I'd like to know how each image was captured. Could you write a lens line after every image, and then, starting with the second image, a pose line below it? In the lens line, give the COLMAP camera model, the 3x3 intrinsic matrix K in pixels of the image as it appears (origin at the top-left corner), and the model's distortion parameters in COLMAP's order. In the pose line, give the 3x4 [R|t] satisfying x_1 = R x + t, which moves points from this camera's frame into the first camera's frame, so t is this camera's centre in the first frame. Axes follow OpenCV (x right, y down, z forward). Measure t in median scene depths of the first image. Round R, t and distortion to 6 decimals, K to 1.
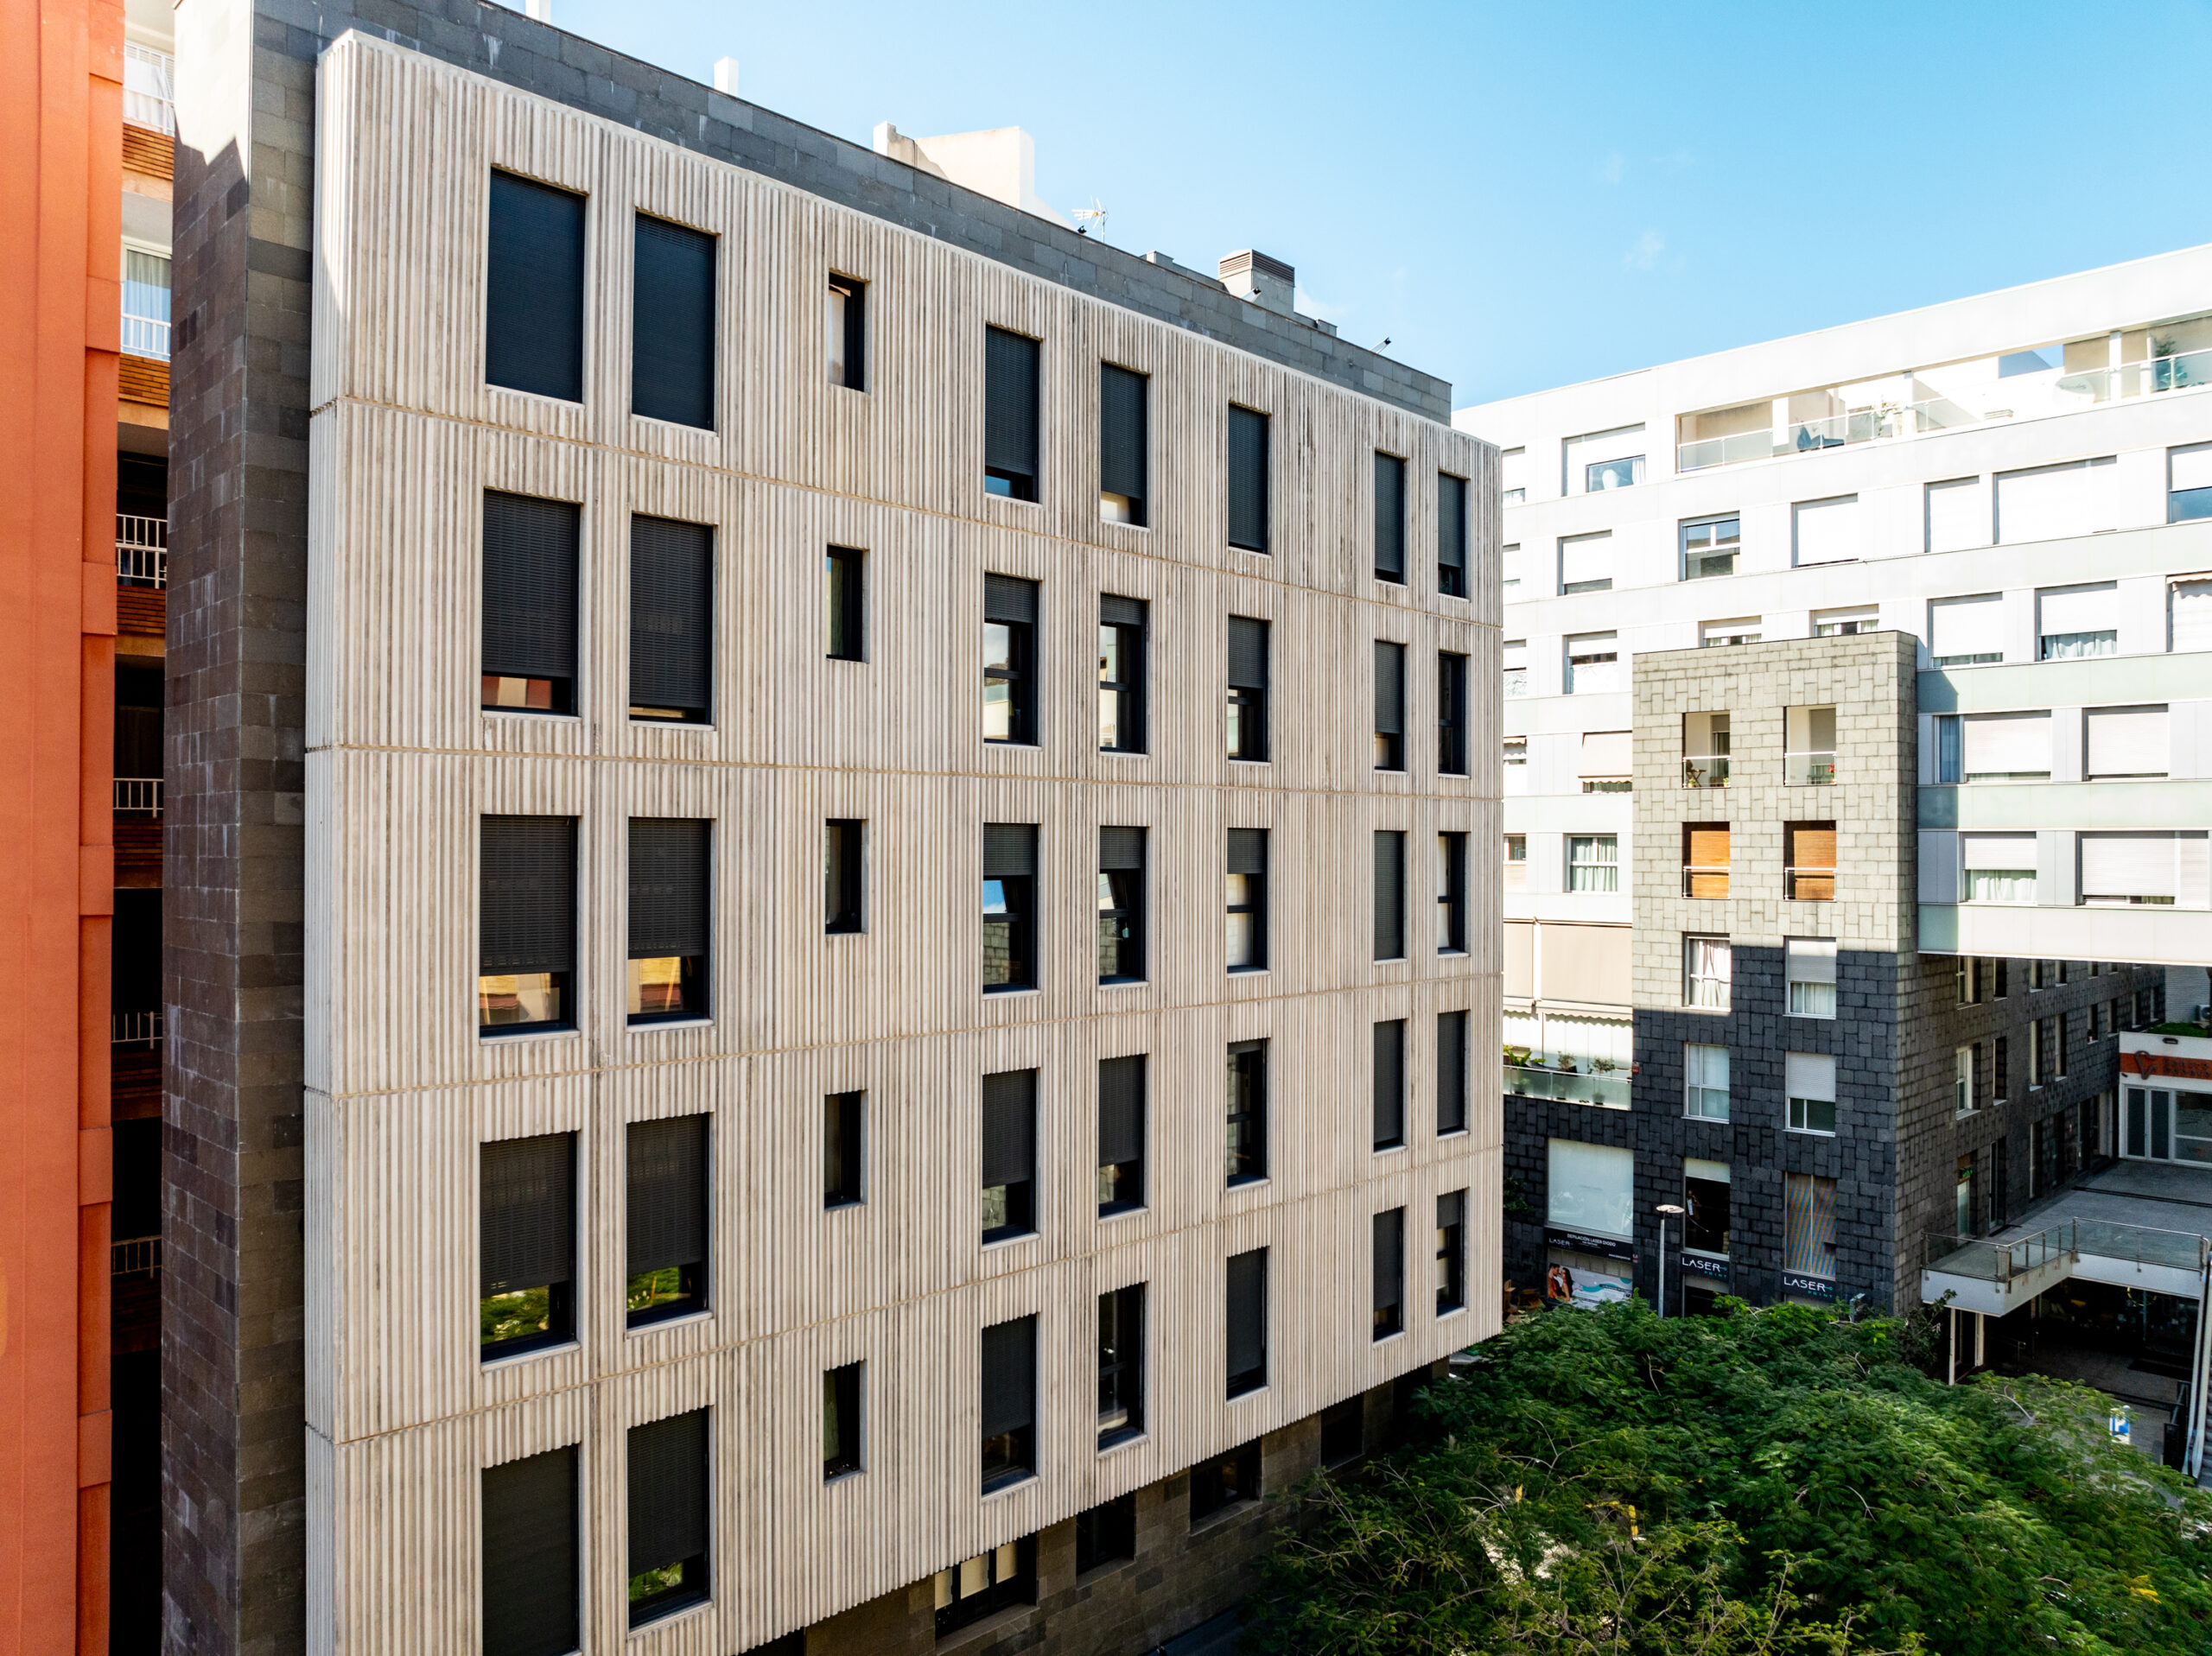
lens RADIAL K [[1556.3, 0, 1103.0], [0, 1556.3, 837.8], [0, 0, 1]] dist [-0.039802, -0.000953]
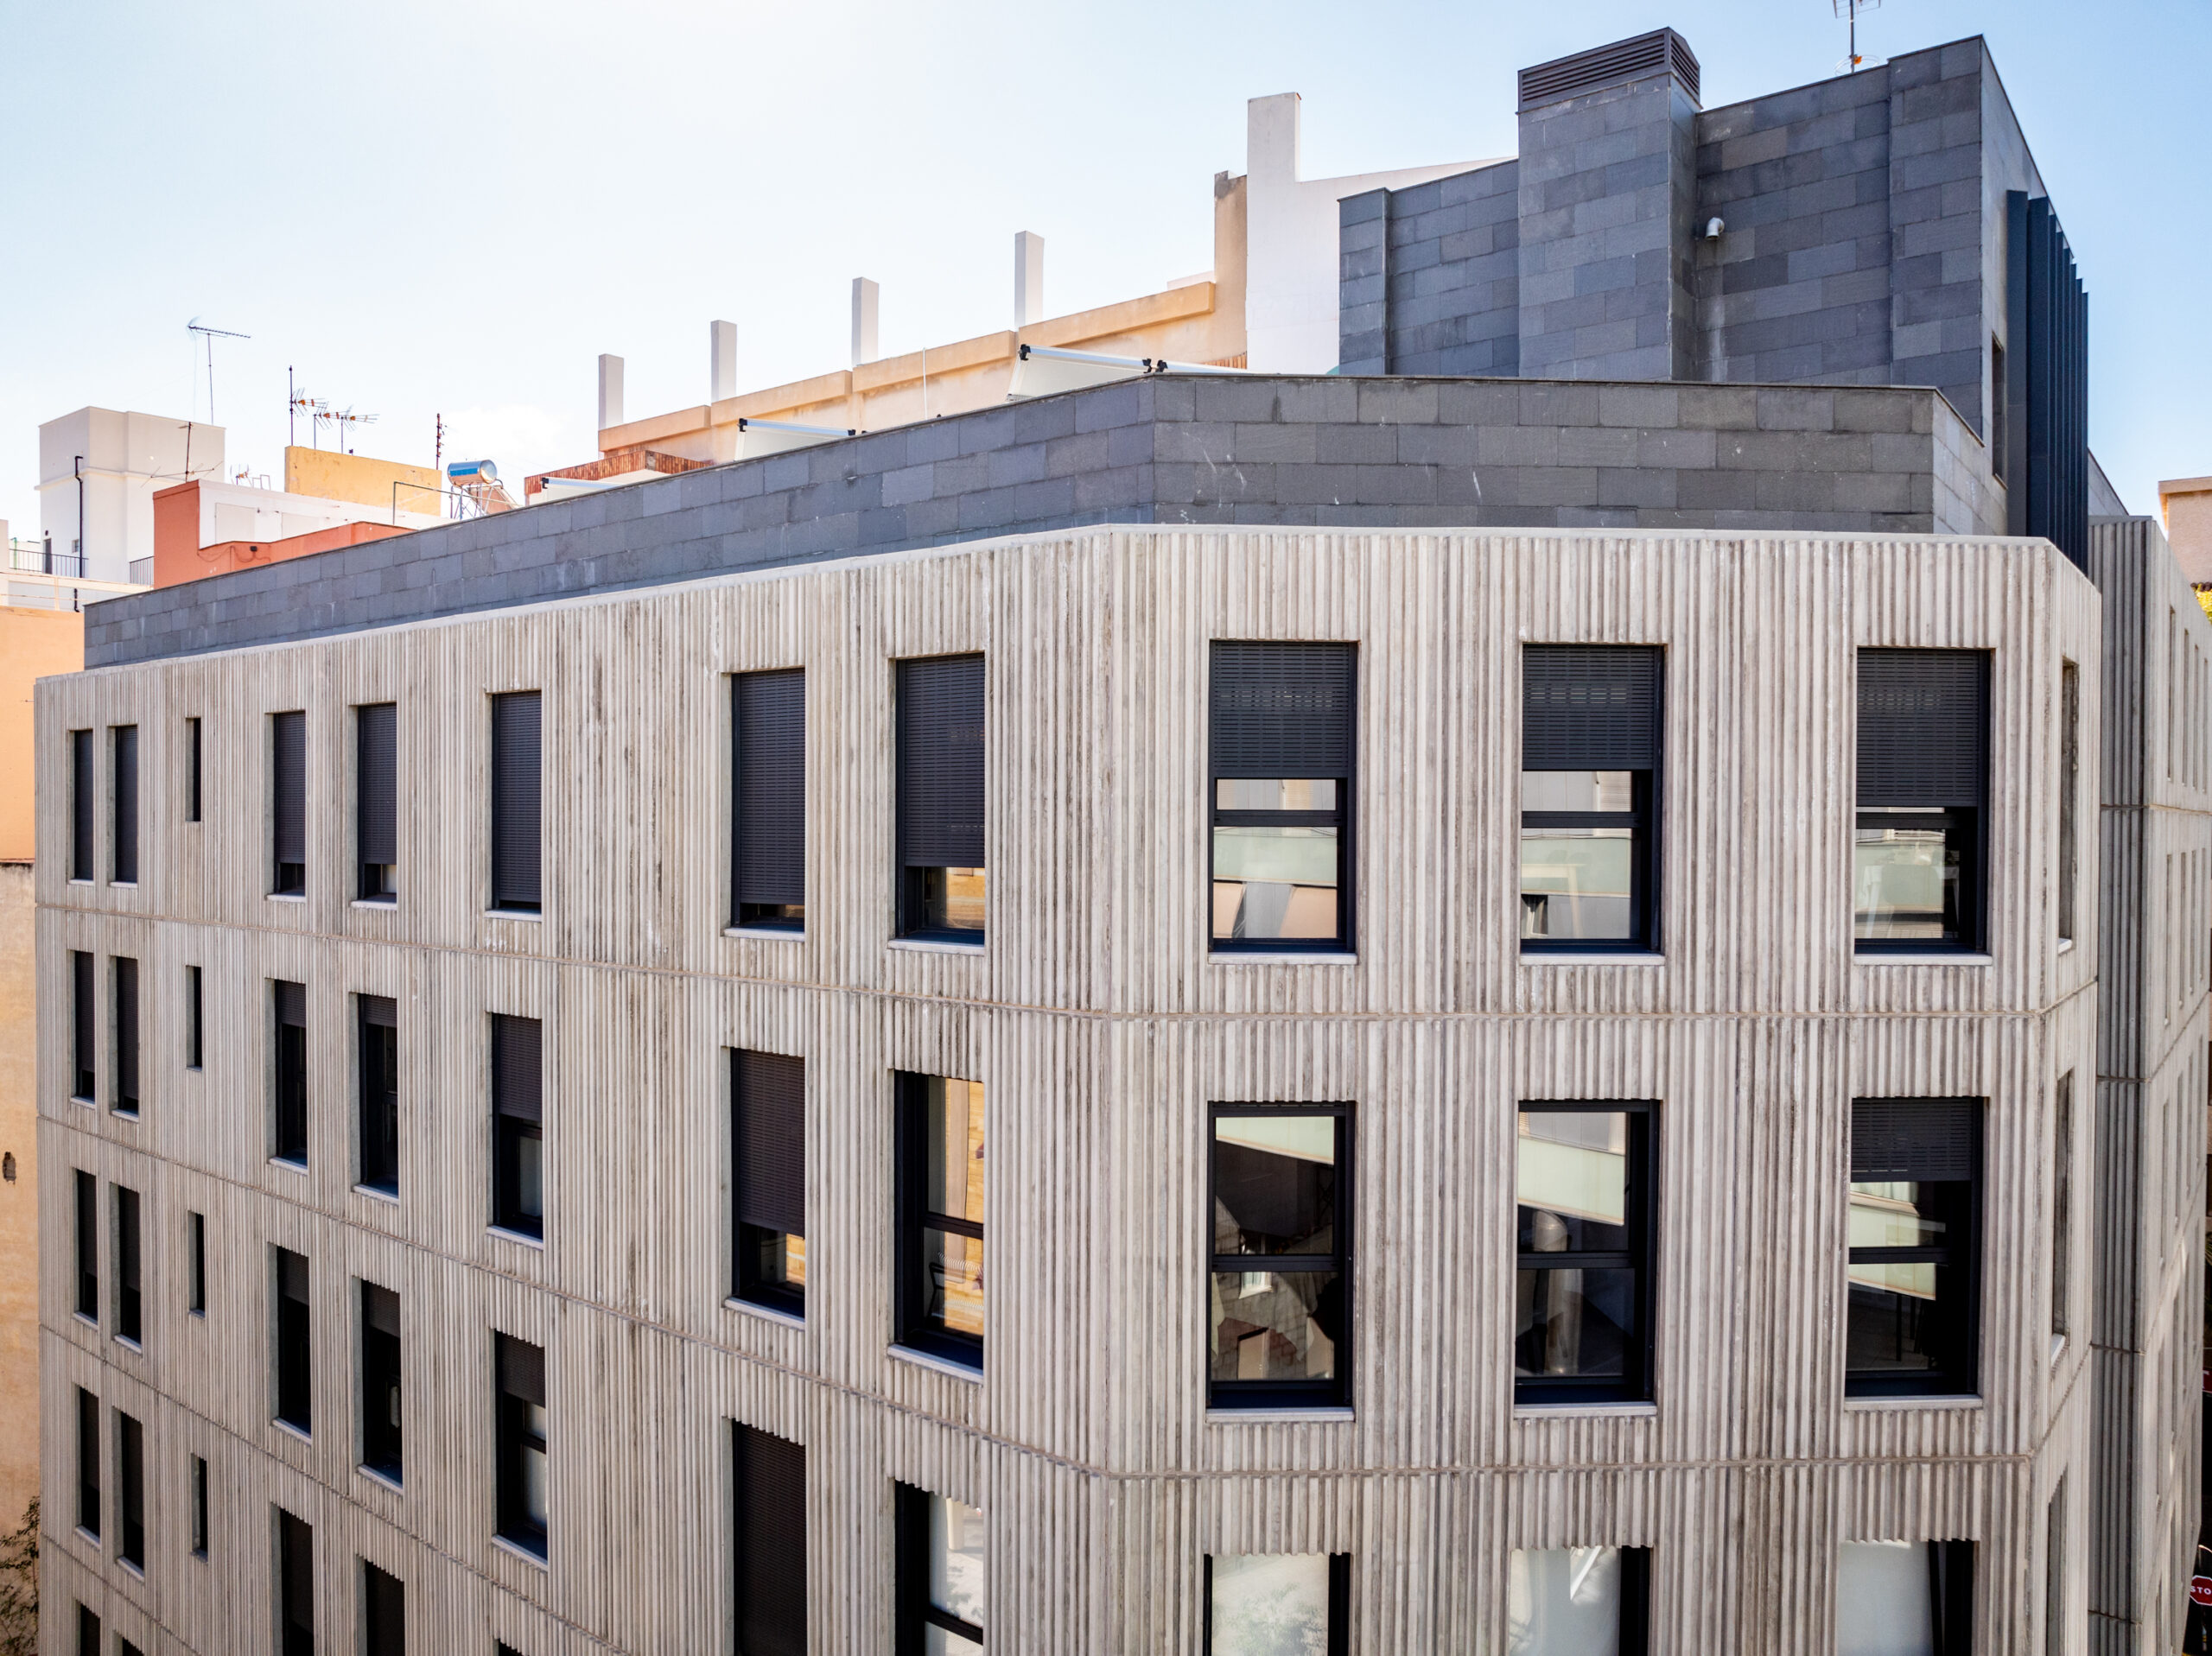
lens RADIAL K [[1556.3, 0, 1103.0], [0, 1556.3, 837.8], [0, 0, 1]] dist [-0.039802, -0.000953]
pose [[0.118876, 0.007559, -0.992880, 0.877068], [0.003053, 0.999964, 0.007979, -0.252242], [0.992904, -0.003980, 0.118849, 1.334802]]
